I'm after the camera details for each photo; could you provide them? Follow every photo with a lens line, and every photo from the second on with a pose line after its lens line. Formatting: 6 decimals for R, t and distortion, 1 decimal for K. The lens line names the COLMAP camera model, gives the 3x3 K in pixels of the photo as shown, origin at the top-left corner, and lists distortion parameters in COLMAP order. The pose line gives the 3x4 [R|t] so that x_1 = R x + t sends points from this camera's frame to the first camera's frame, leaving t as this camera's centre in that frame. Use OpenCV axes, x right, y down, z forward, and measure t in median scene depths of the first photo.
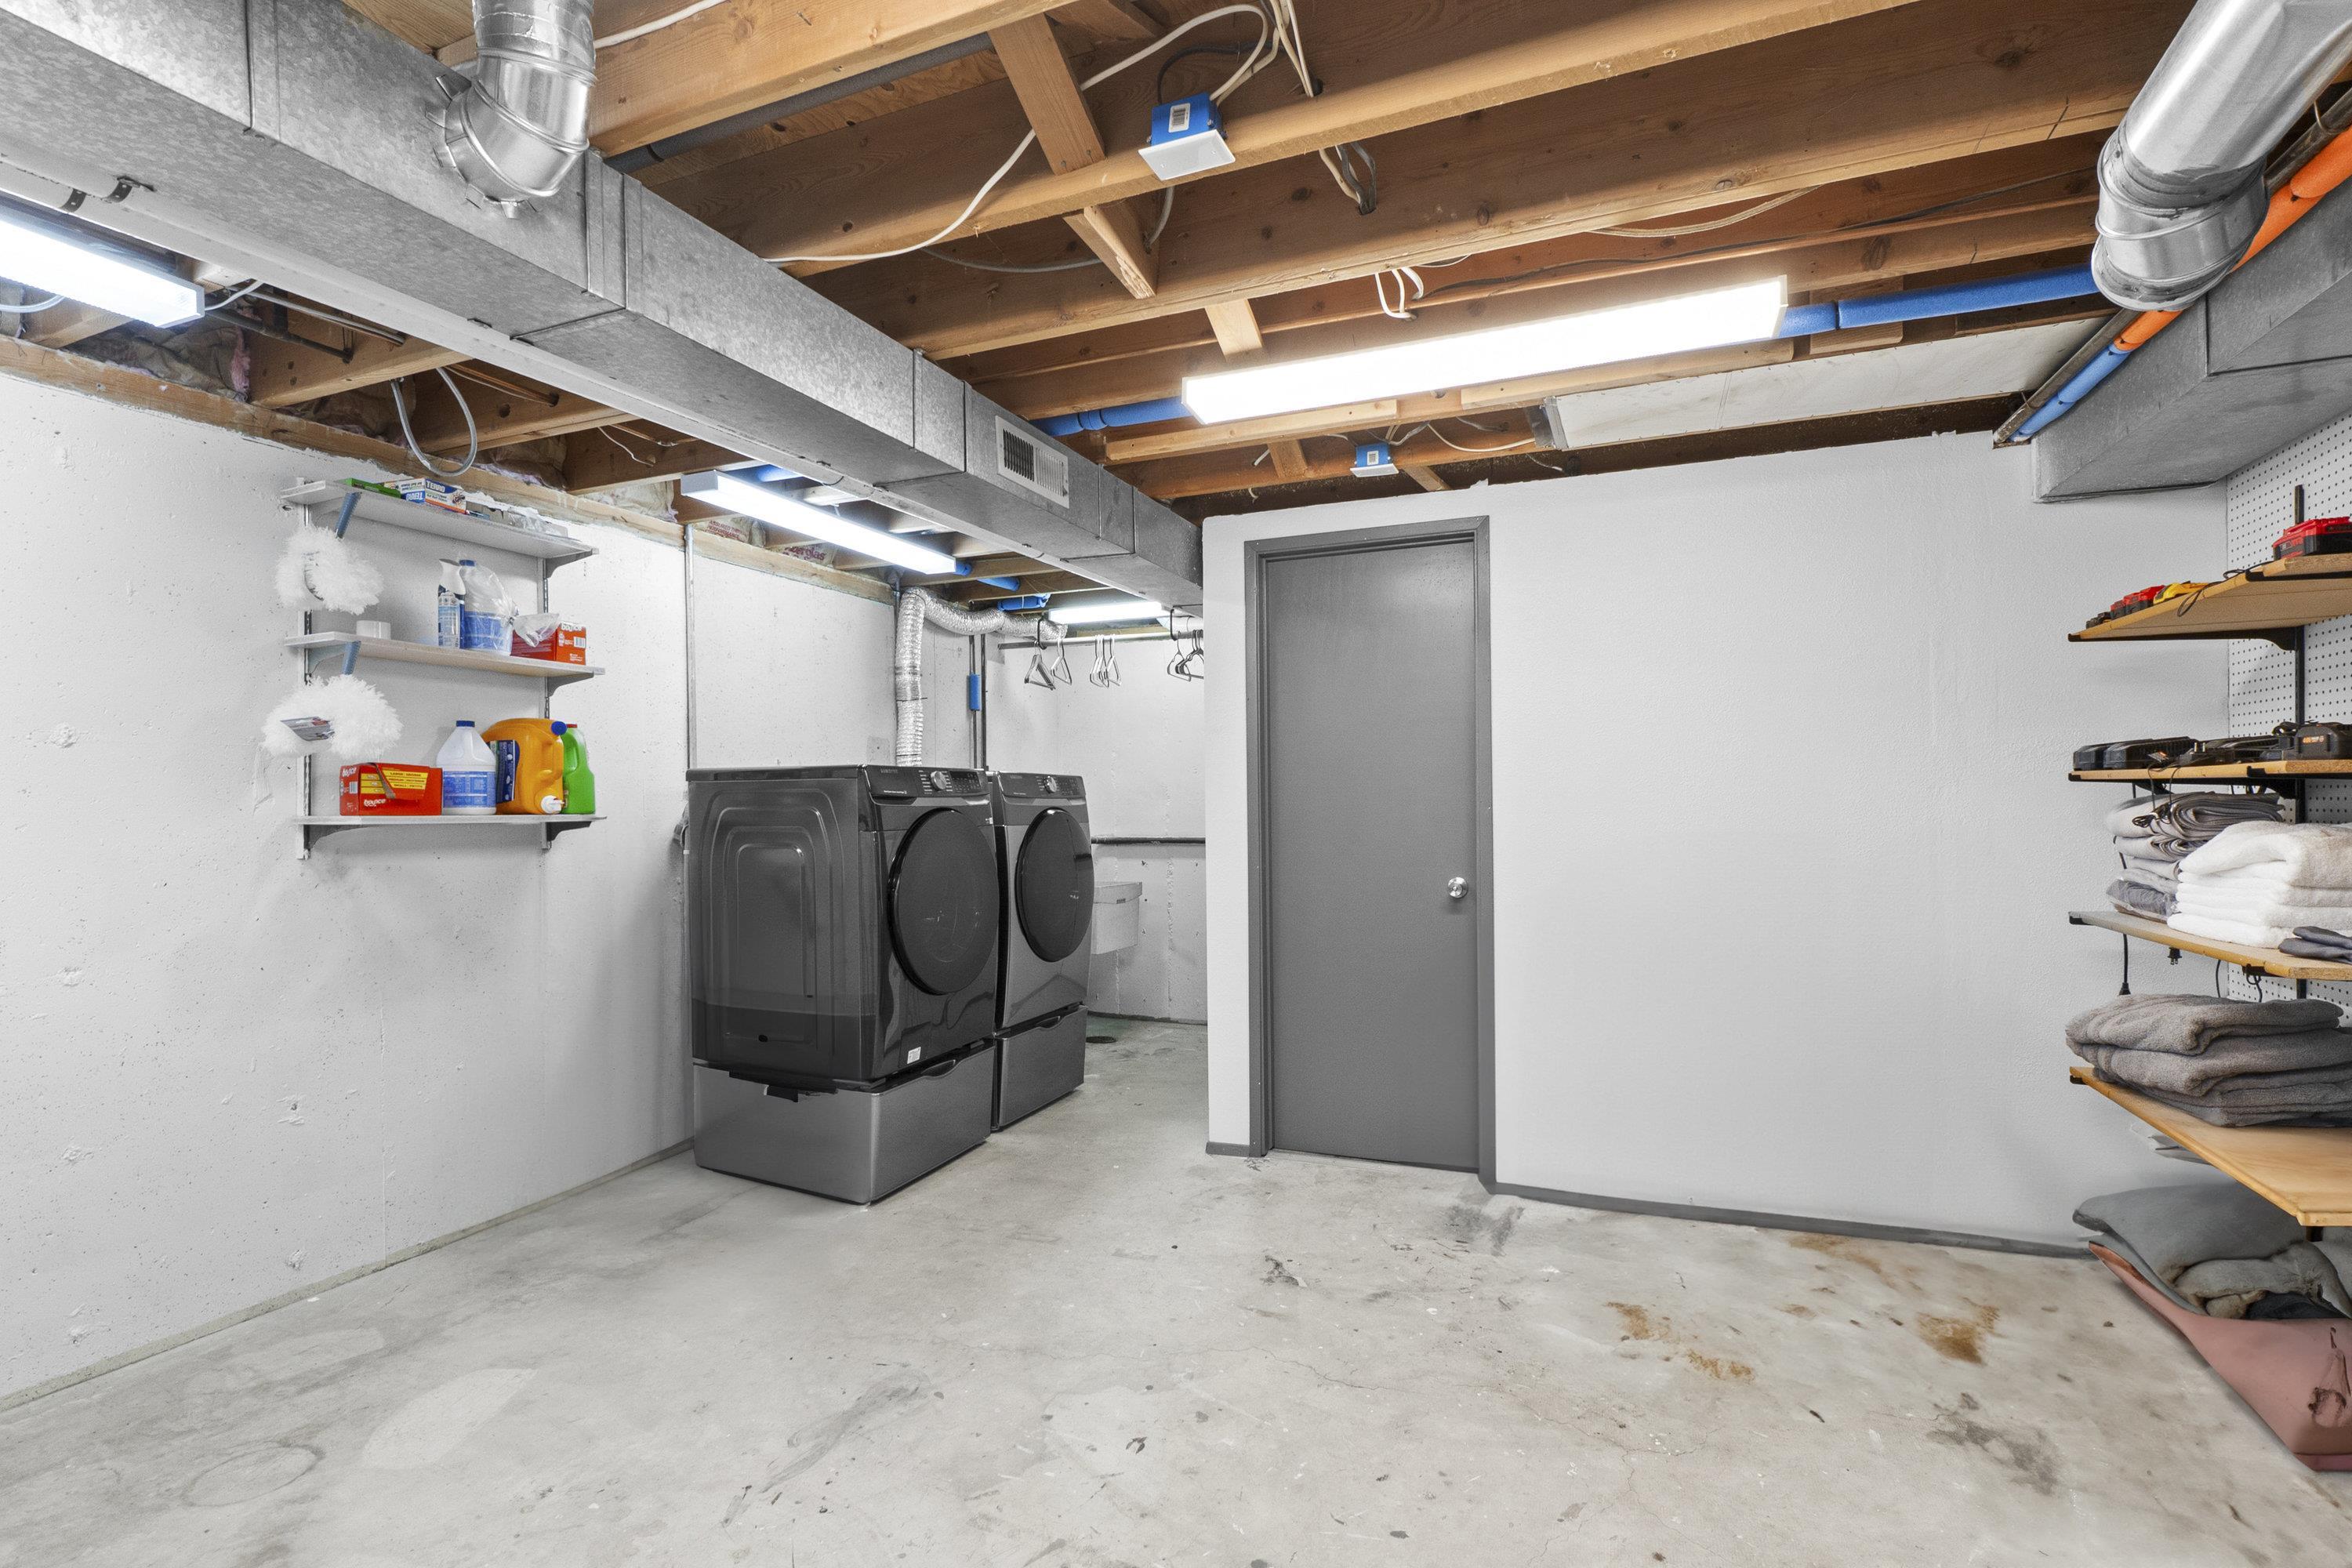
lens RADIAL K [[1078.5, 0, 1172.4], [0, 1078.5, 791.1], [0, 0, 1]] dist [-0.013554, 0.000132]
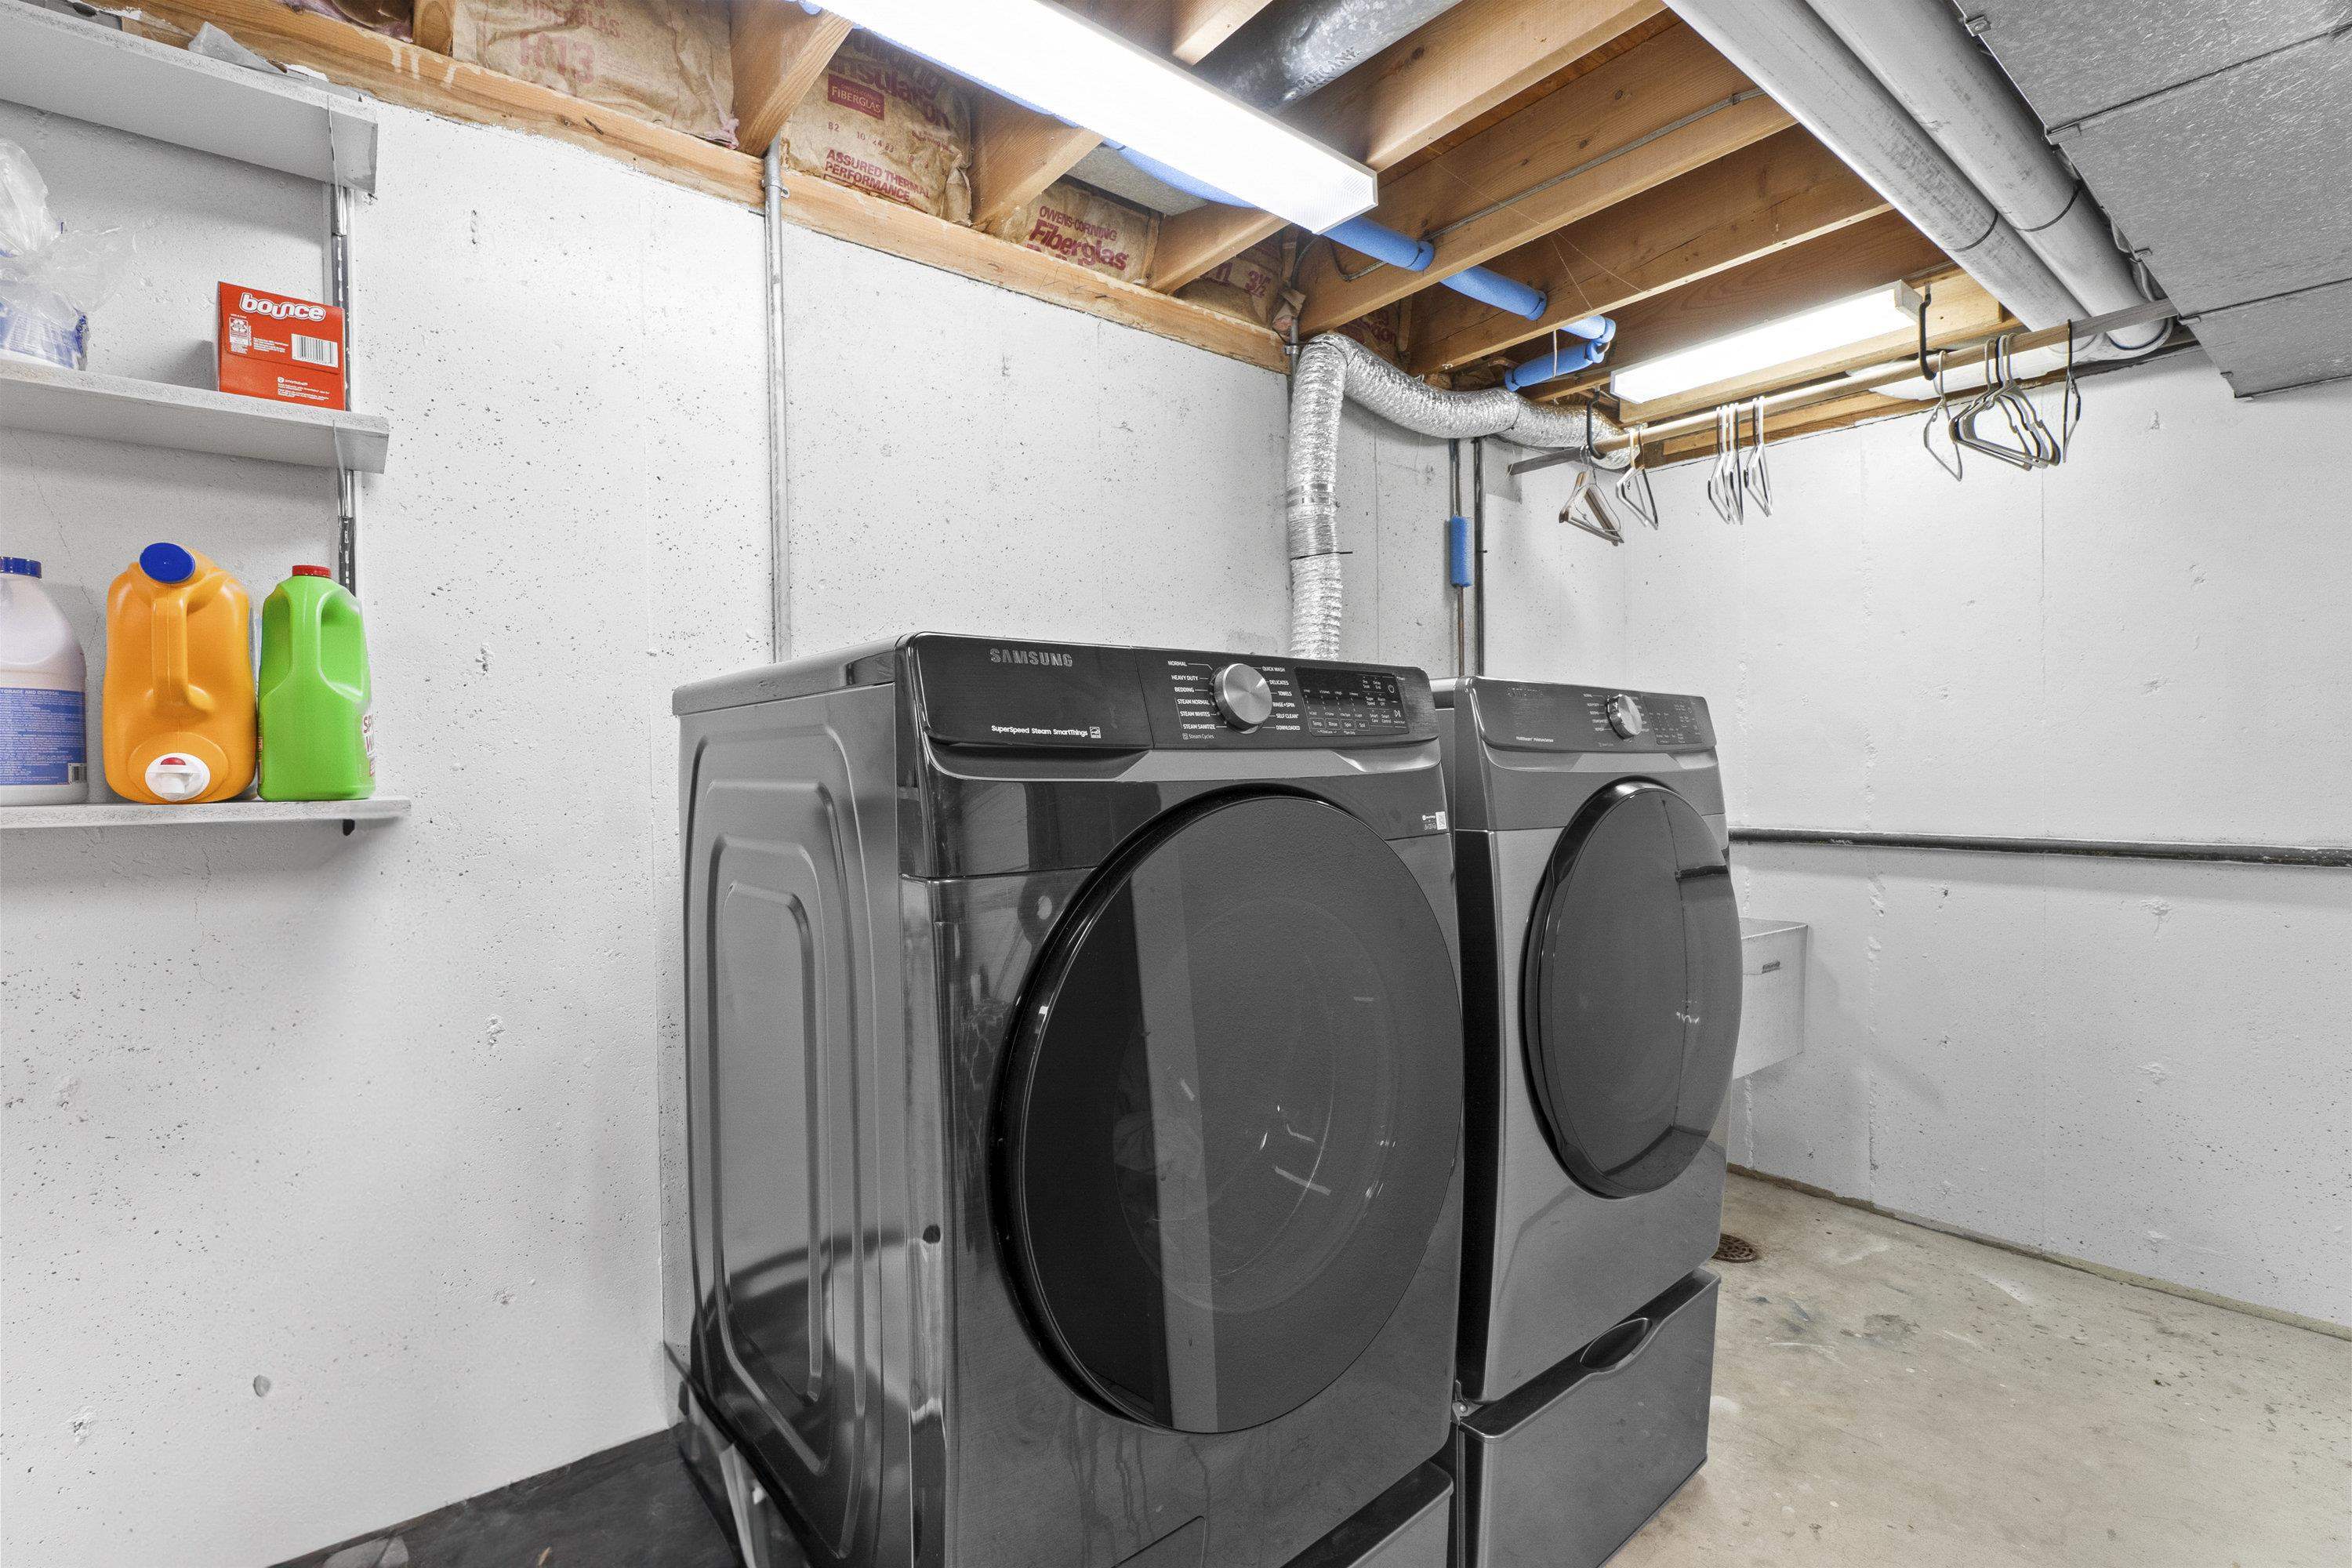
lens RADIAL K [[1078.5, 0, 1167.0], [0, 1078.5, 762.6], [0, 0, 1]] dist [-0.013554, 0.000132]
pose [[0.880227, 0.002924, -0.474544, -0.066968], [0.005170, 0.999863, 0.015751, 0.003151], [0.474525, -0.016317, 0.880091, 0.527396]]
